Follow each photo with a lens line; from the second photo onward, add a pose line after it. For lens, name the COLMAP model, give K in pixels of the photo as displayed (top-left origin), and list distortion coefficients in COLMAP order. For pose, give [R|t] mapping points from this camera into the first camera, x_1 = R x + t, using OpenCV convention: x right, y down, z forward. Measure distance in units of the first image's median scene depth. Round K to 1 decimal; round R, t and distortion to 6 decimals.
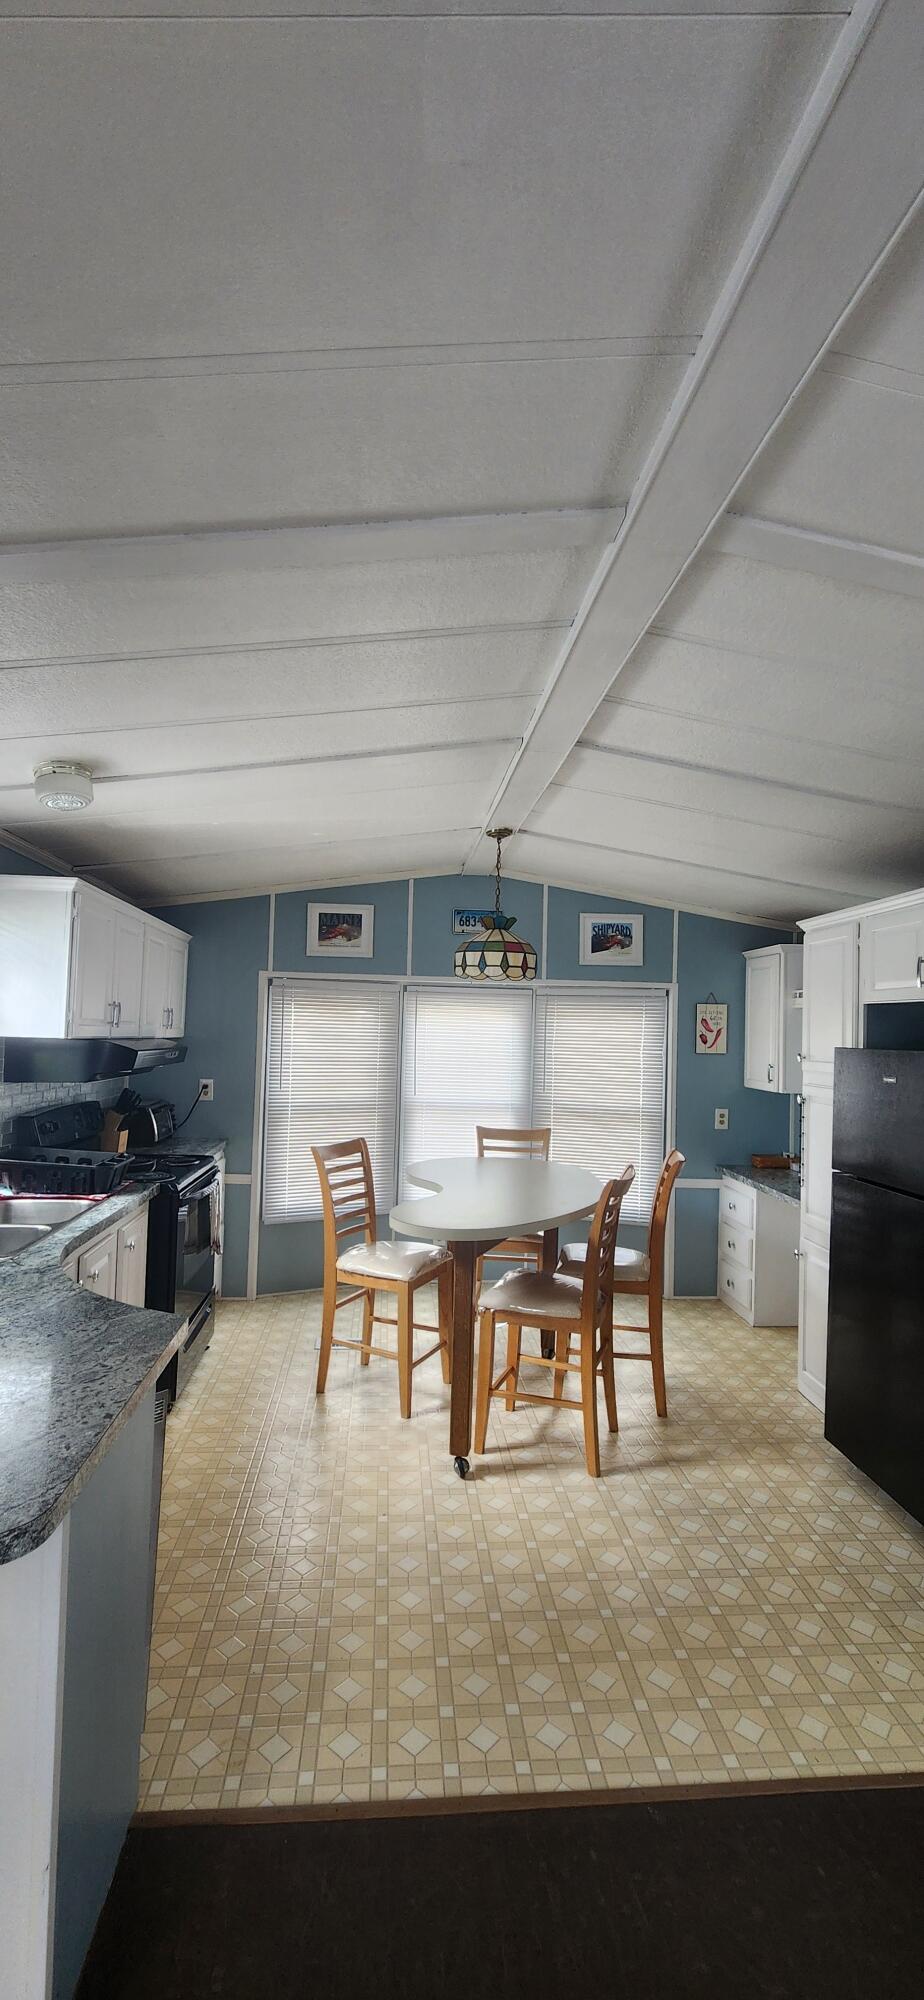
lens RADIAL K [[822.2, 0, 453.2], [0, 822.2, 1001.1], [0, 0, 1]] dist [-0.002203, -0.000193]
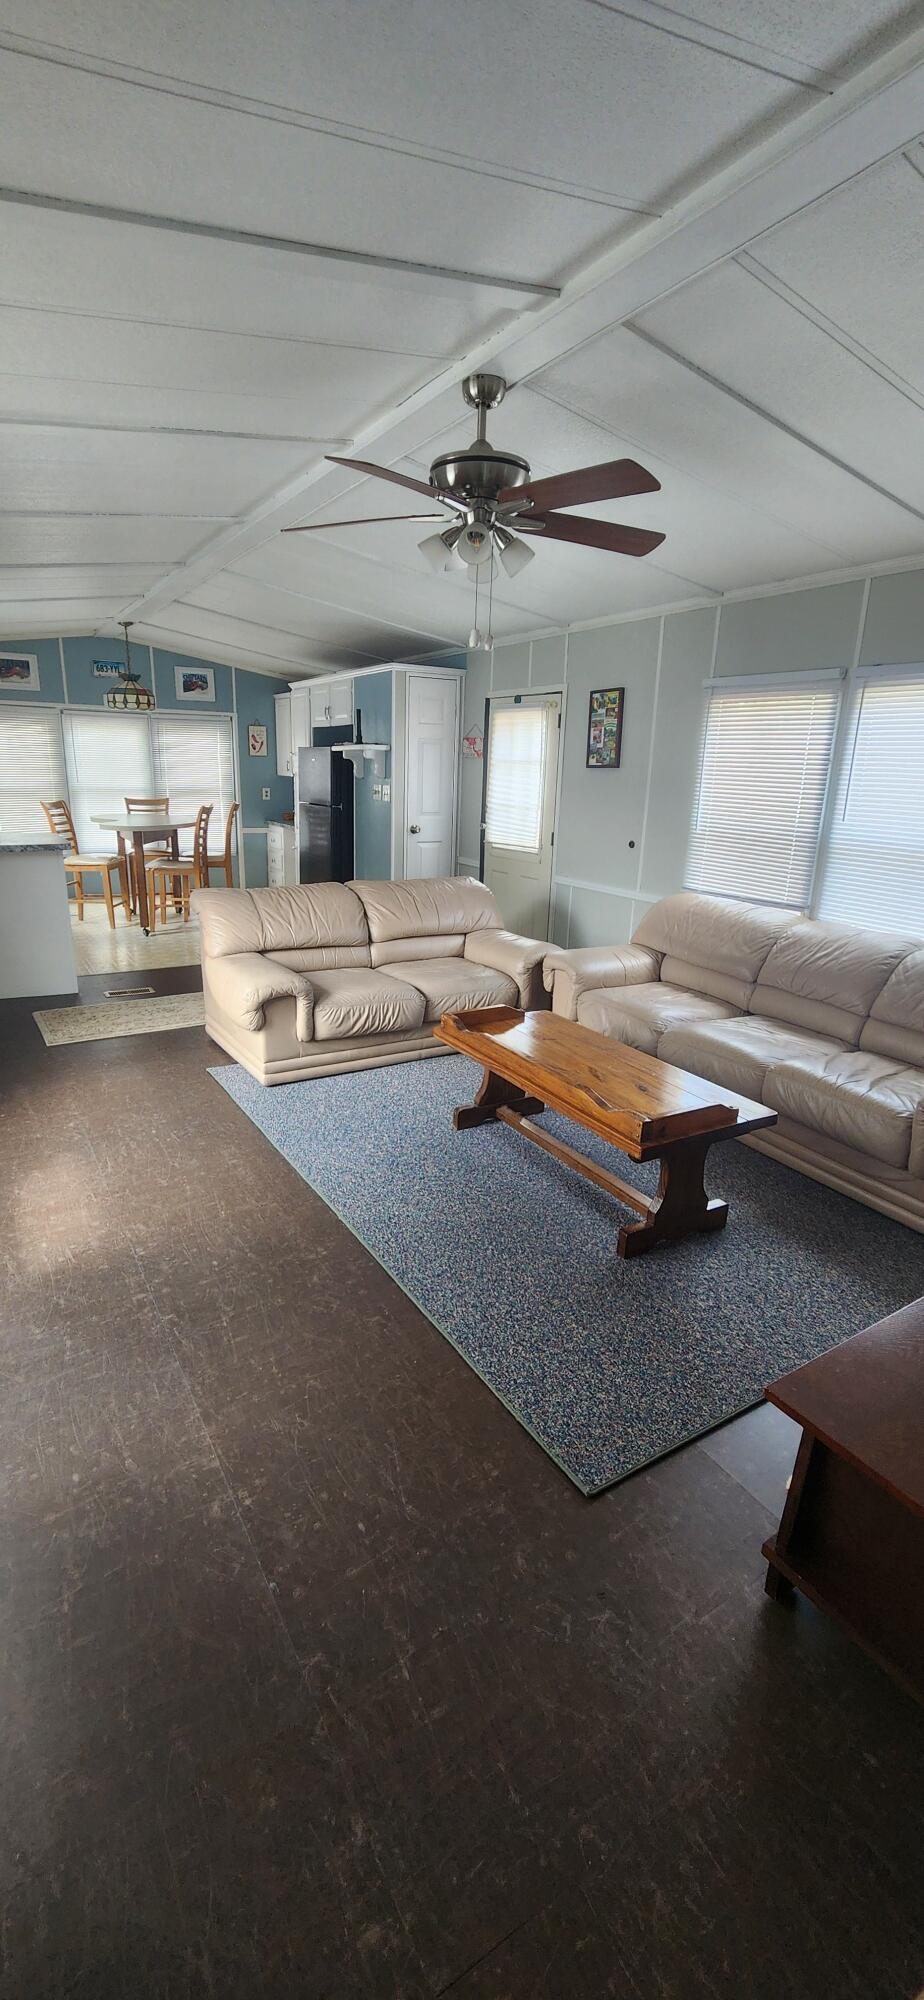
lens RADIAL K [[822.2, 0, 454.0], [0, 822.2, 1010.4], [0, 0, 1]] dist [-0.002203, -0.000193]
pose [[0.892449, -0.129815, 0.432068, -0.150839], [-0.020585, 0.944993, 0.326444, -0.004647], [-0.450678, -0.300229, 0.840685, -0.867757]]
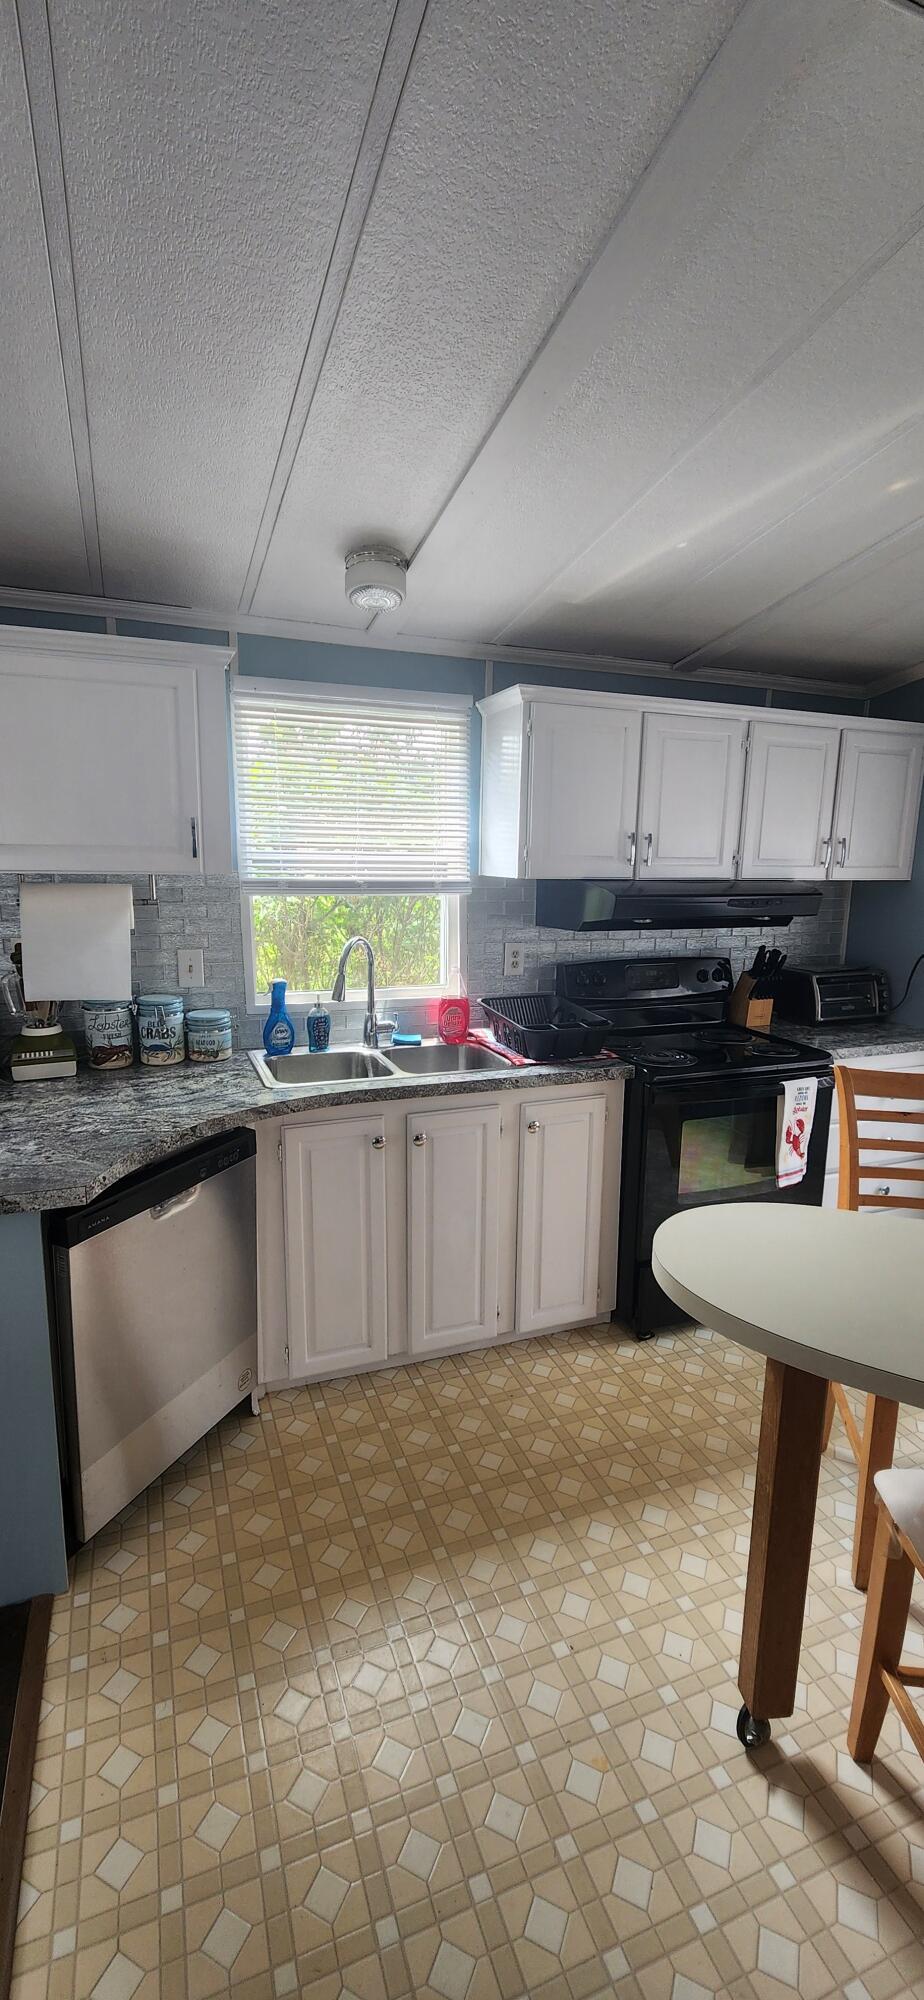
lens RADIAL K [[822.2, 0, 454.4], [0, 822.2, 1010.2], [0, 0, 1]] dist [-0.002203, -0.000193]
pose [[0.276564, 0.148660, -0.949428, 0.233449], [0.031881, 0.985999, 0.163673, 0.024935], [0.960467, -0.075534, 0.267952, 0.446659]]
